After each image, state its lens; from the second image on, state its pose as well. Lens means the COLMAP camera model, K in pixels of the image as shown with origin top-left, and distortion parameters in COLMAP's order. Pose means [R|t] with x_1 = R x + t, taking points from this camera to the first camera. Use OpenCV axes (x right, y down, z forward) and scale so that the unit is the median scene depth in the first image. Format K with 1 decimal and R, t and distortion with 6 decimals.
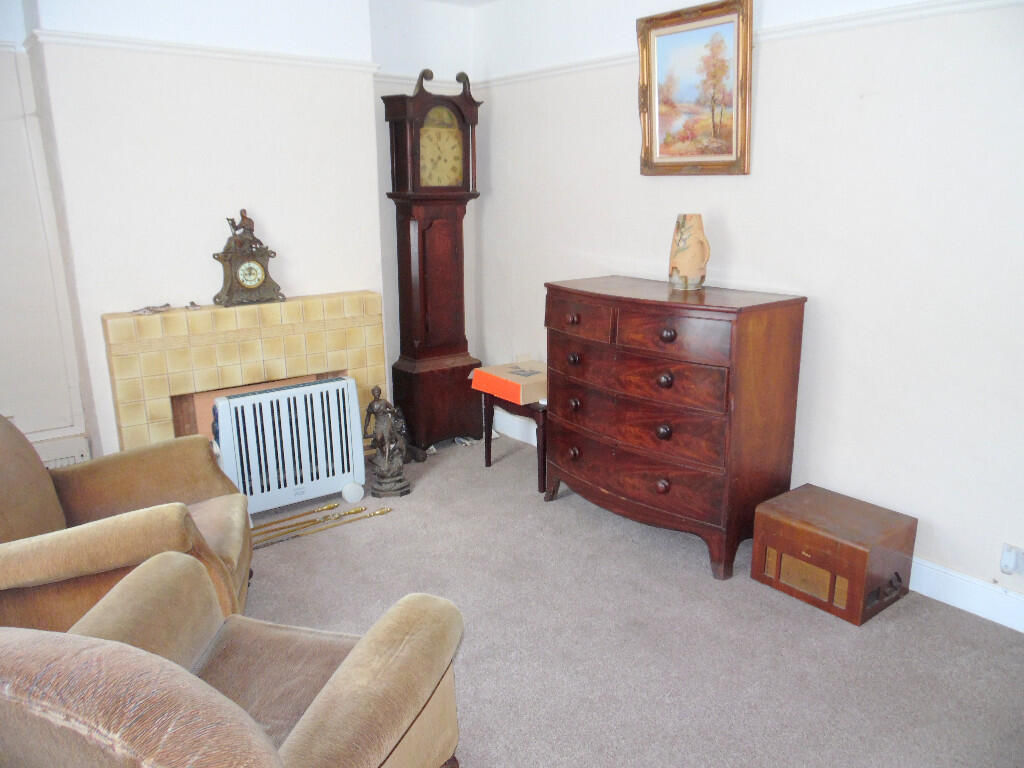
lens RADIAL K [[766.1, 0, 506.4], [0, 766.1, 386.6], [0, 0, 1]] dist [-0.001170, 0.037489]
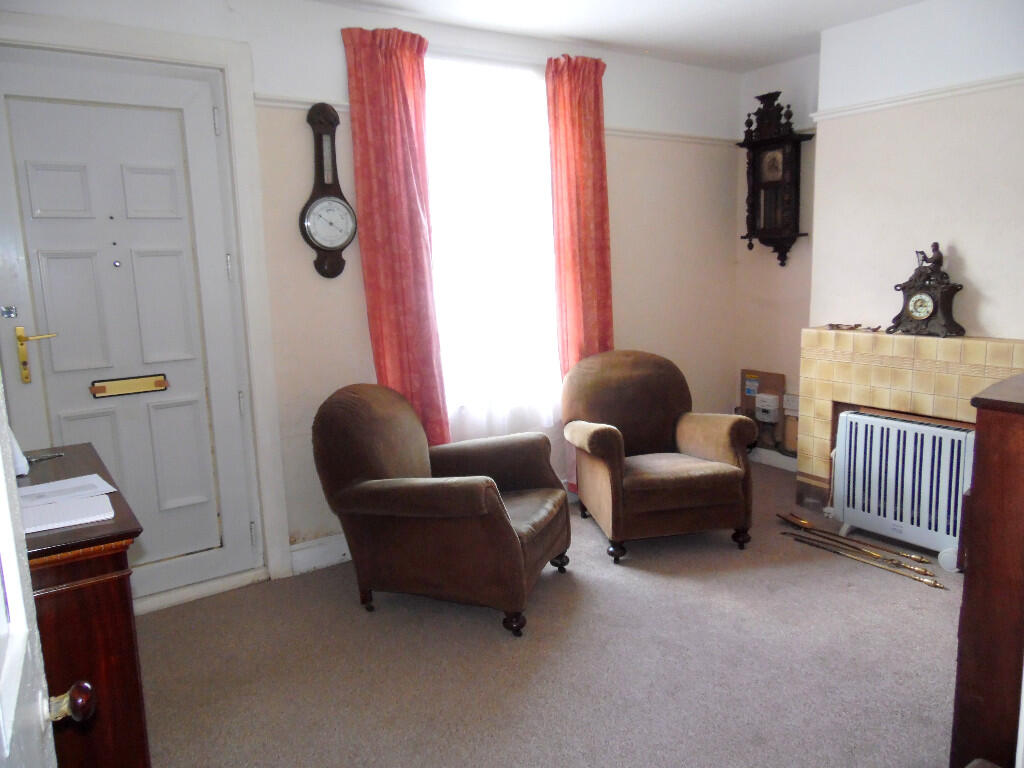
lens RADIAL K [[766.1, 0, 511.1], [0, 766.1, 381.5], [0, 0, 1]] dist [-0.001170, 0.037489]
pose [[-0.032456, 0.179032, -0.983308, 0.703916], [-0.217799, 0.958916, 0.181780, -0.118043], [0.975454, 0.220064, 0.007870, 0.488330]]
